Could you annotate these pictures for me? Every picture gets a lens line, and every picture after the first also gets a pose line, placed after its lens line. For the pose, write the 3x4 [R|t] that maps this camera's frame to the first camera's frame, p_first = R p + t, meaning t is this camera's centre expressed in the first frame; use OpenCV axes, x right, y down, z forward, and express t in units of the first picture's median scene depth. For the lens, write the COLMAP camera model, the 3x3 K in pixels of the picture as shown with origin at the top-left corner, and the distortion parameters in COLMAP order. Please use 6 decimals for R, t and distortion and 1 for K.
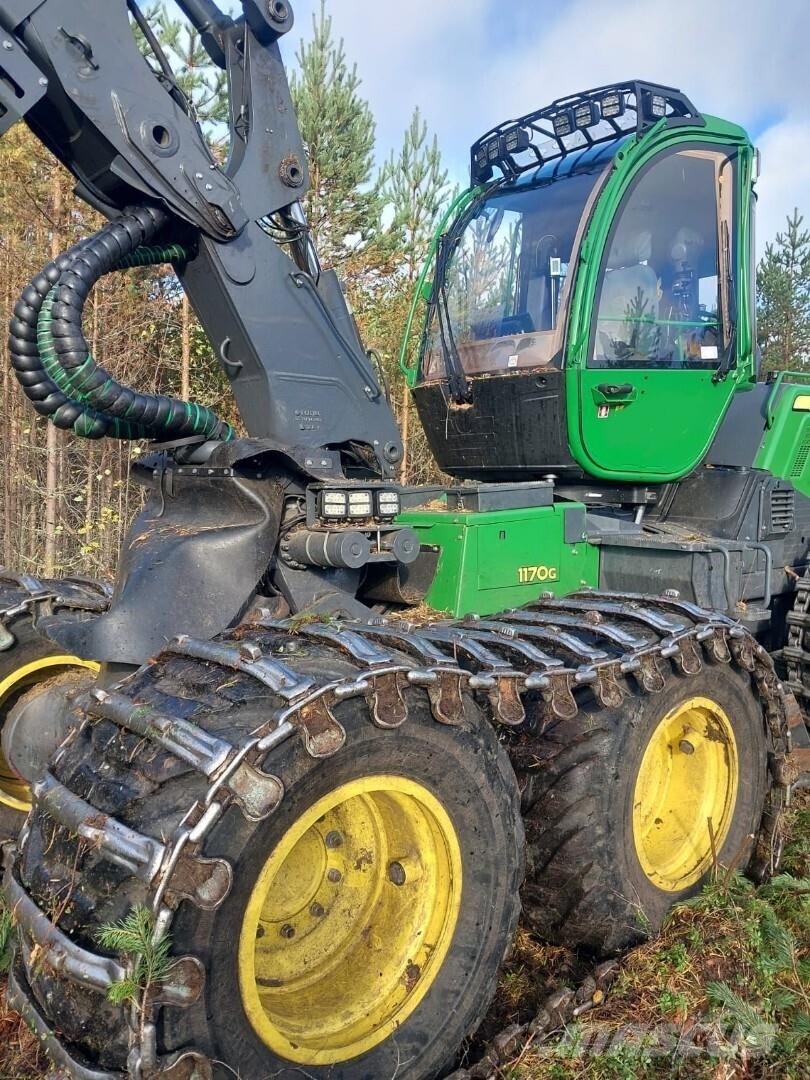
lens RADIAL K [[853.5, 0, 399.5], [0, 853.5, 527.4], [0, 0, 1]] dist [0.022868, 0.006368]
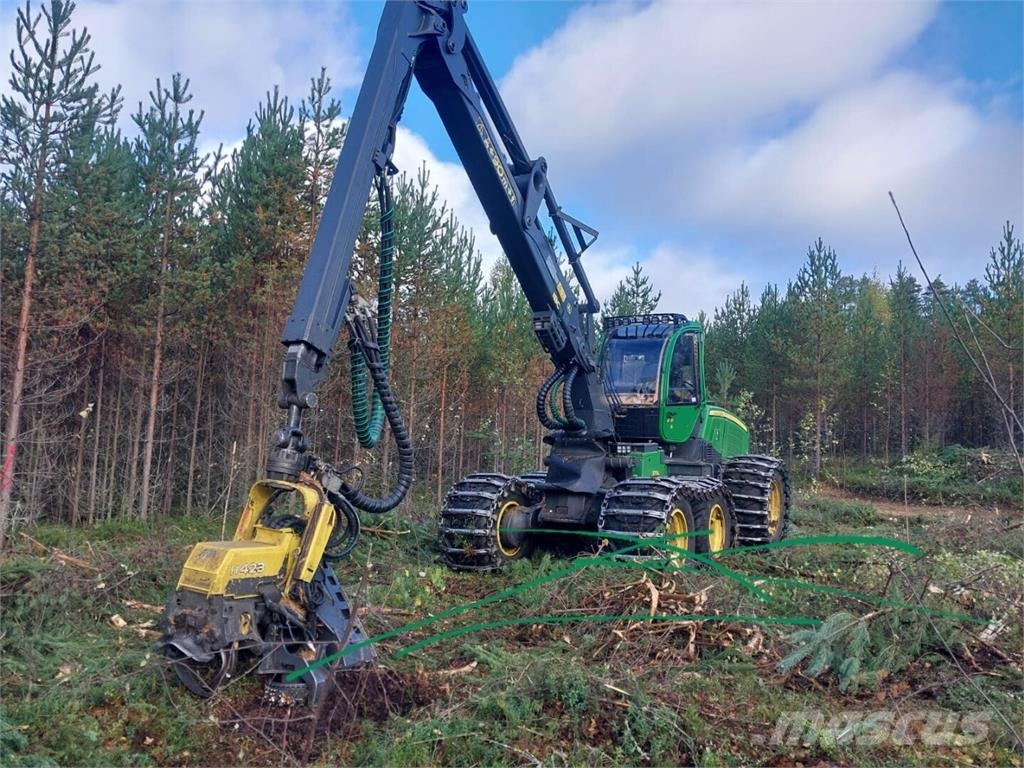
lens RADIAL K [[794.6, 0, 510.6], [0, 794.6, 377.8], [0, 0, 1]] dist [0.157323, -0.236120]
pose [[0.947527, 0.034180, 0.317842, -1.502471], [0.004302, 0.992814, -0.119591, 0.067036], [-0.319646, 0.114684, 0.940571, -1.886416]]
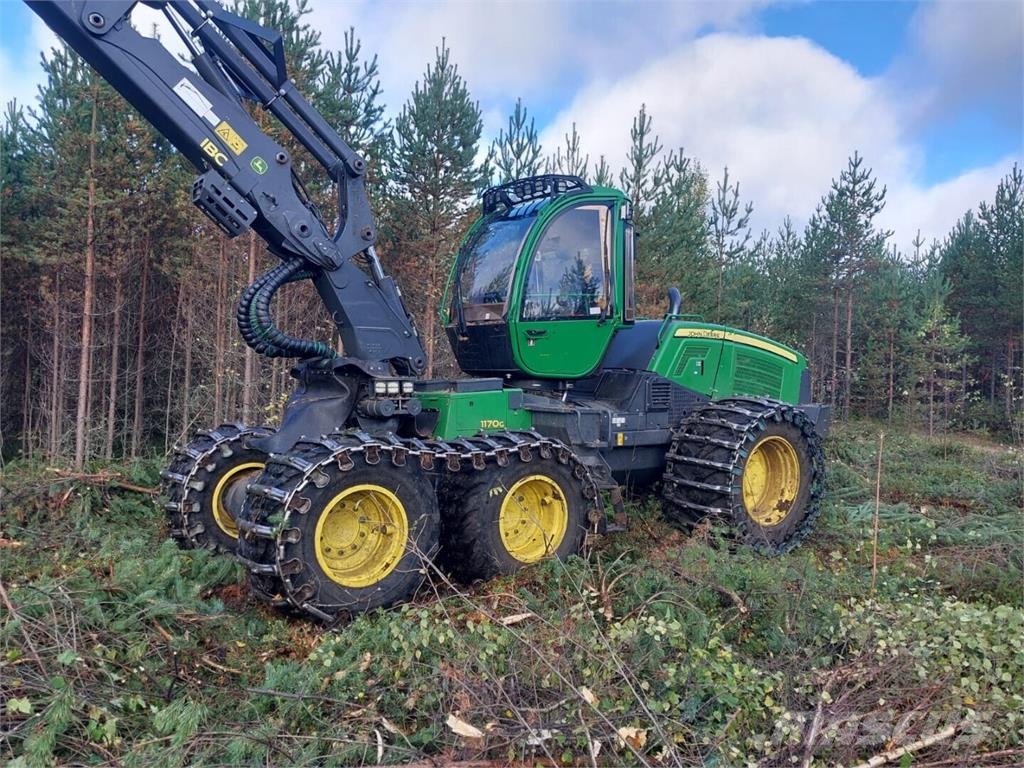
lens RADIAL K [[794.6, 0, 510.6], [0, 794.6, 377.8], [0, 0, 1]] dist [0.157323, -0.236120]
pose [[0.997955, 0.004942, -0.063728, 0.386949], [-0.008255, 0.998622, -0.051830, 0.051072], [0.063384, 0.052250, 0.996621, -1.025996]]
